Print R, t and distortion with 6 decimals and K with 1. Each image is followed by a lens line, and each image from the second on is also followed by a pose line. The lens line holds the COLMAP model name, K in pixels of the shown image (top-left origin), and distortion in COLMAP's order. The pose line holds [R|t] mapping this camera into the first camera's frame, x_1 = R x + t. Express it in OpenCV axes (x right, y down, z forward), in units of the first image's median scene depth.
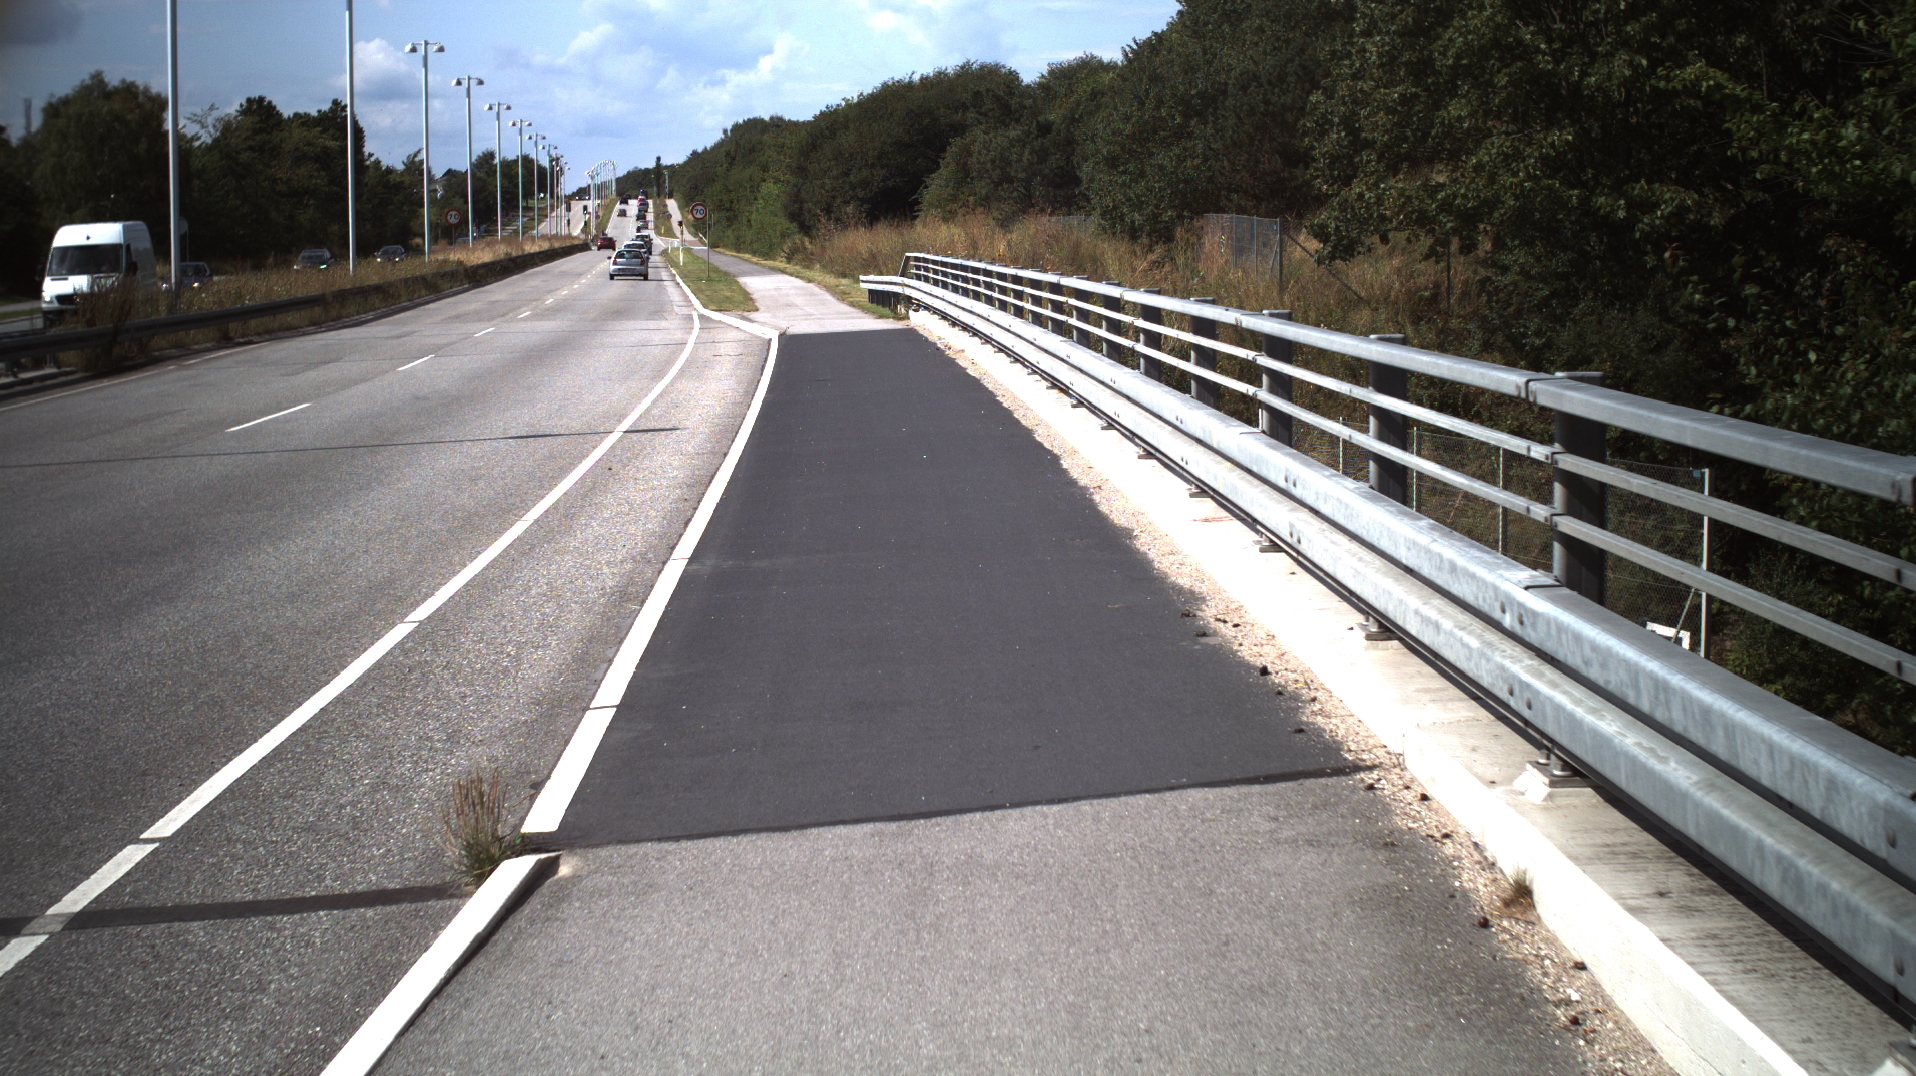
lens RADIAL K [[3434.0, 0, 958.0], [0, 3434.0, 538.0], [0, 0, 1]] dist [-0.290569, 0.396693]
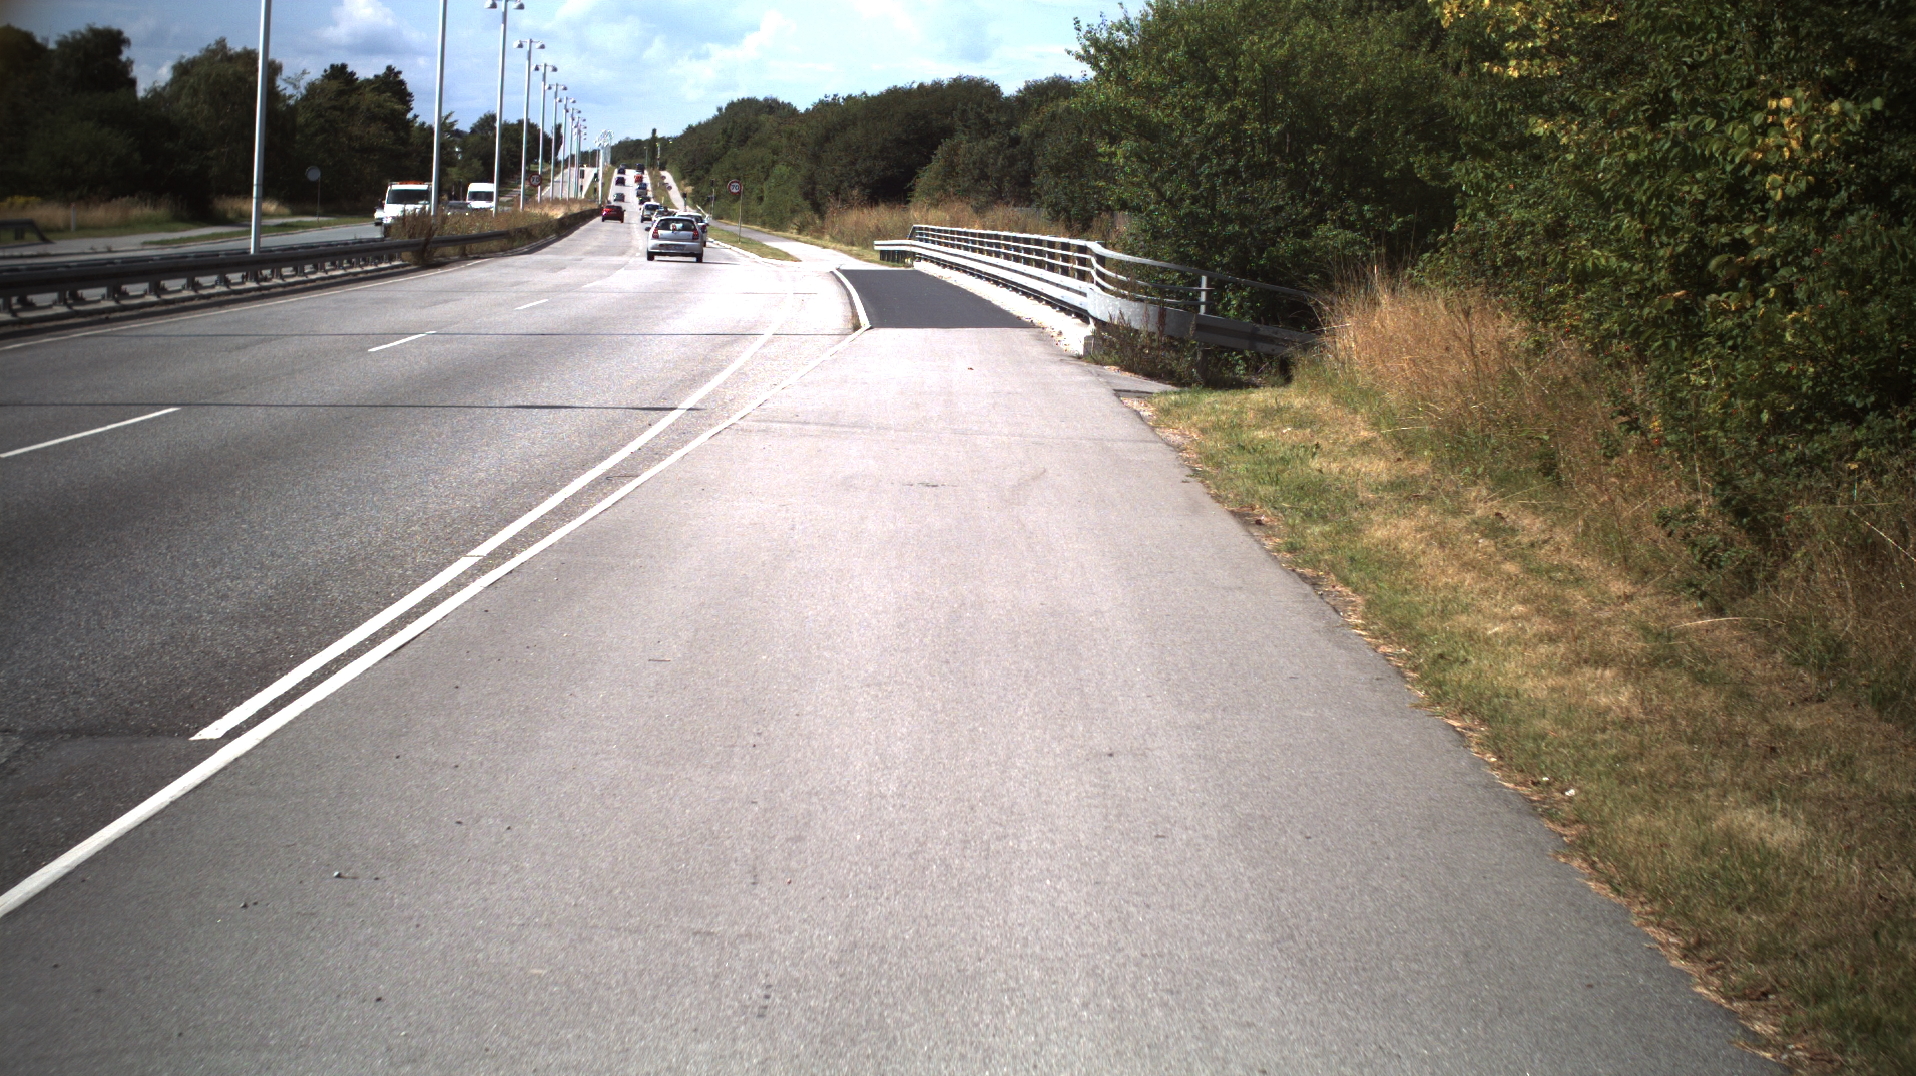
lens RADIAL K [[3434.0, 0, 958.0], [0, 3434.0, 538.0], [0, 0, 1]] dist [-0.290569, 0.396693]
pose [[0.998293, 0.057243, 0.011603, -0.002630], [-0.057284, 0.998353, 0.003235, 0.027180], [-0.011399, -0.003894, 0.999927, -0.286058]]
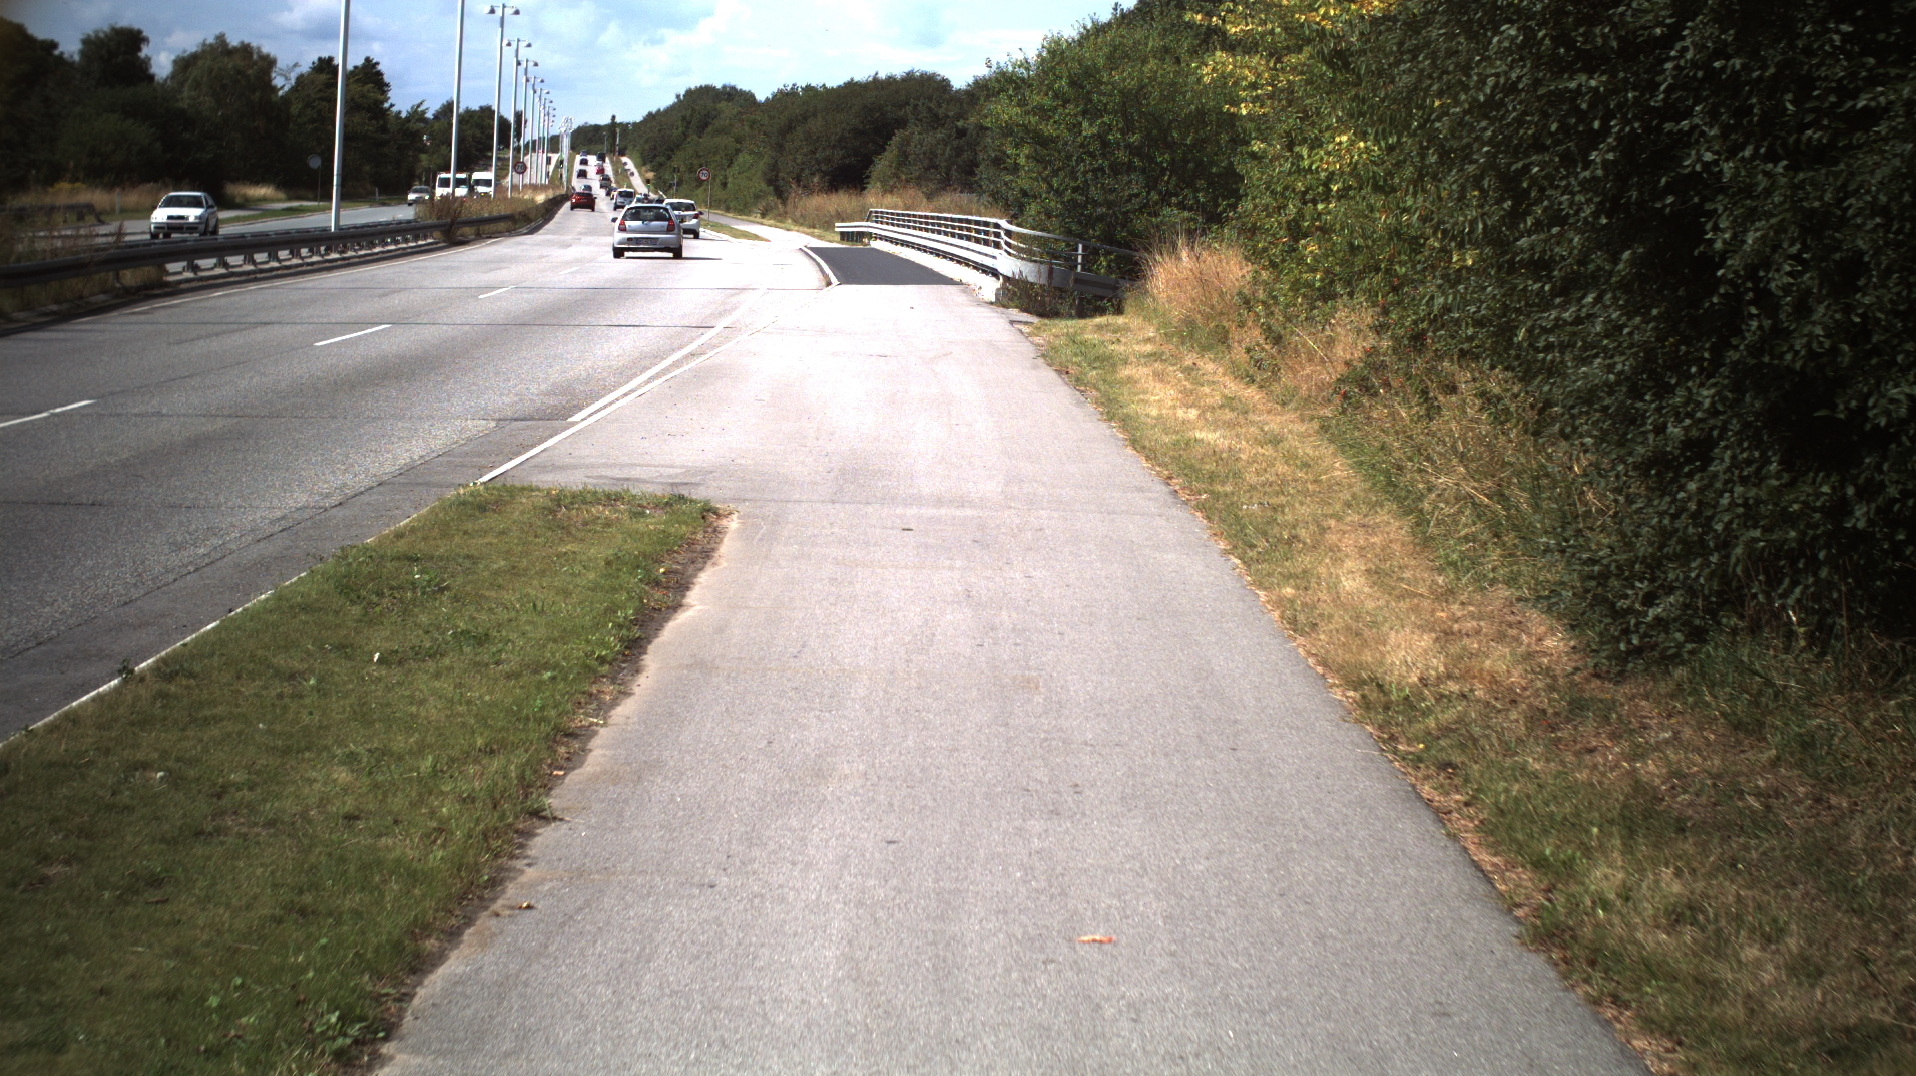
lens RADIAL K [[3434.0, 0, 958.0], [0, 3434.0, 538.0], [0, 0, 1]] dist [-0.290569, 0.396693]
pose [[0.998035, 0.057511, 0.024851, -0.002152], [-0.057694, 0.998312, 0.006678, 0.038331], [-0.024425, -0.008098, 0.999669, -0.409027]]
